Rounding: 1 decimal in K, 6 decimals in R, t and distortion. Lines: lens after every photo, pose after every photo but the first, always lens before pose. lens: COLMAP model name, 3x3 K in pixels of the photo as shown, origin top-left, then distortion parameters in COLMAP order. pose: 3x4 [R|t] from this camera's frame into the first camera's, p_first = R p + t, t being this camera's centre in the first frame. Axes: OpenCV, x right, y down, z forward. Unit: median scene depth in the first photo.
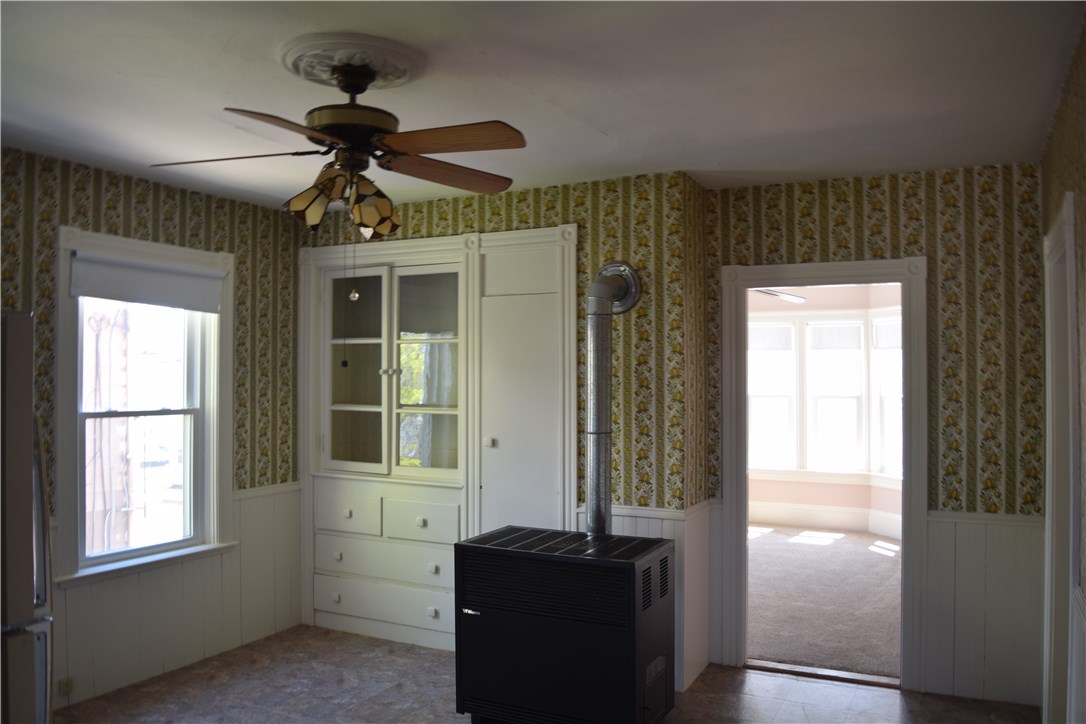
lens RADIAL K [[865.6, 0, 540.0], [0, 865.6, 366.0], [0, 0, 1]] dist [-0.080459, 0.012047]
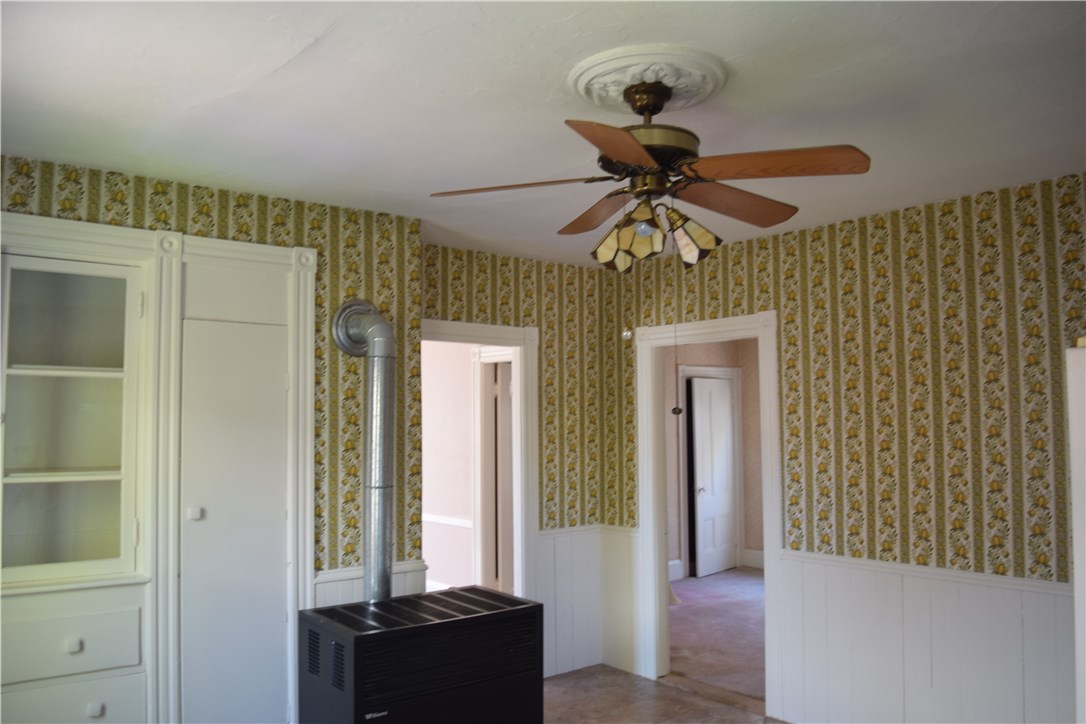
lens RADIAL K [[865.6, 0, 547.4], [0, 865.6, 363.3], [0, 0, 1]] dist [-0.080459, 0.012047]
pose [[0.390295, 0.058356, 0.918838, -0.668433], [-0.005980, 0.998129, -0.060851, 0.001324], [-0.920670, 0.018255, 0.389914, 0.457200]]
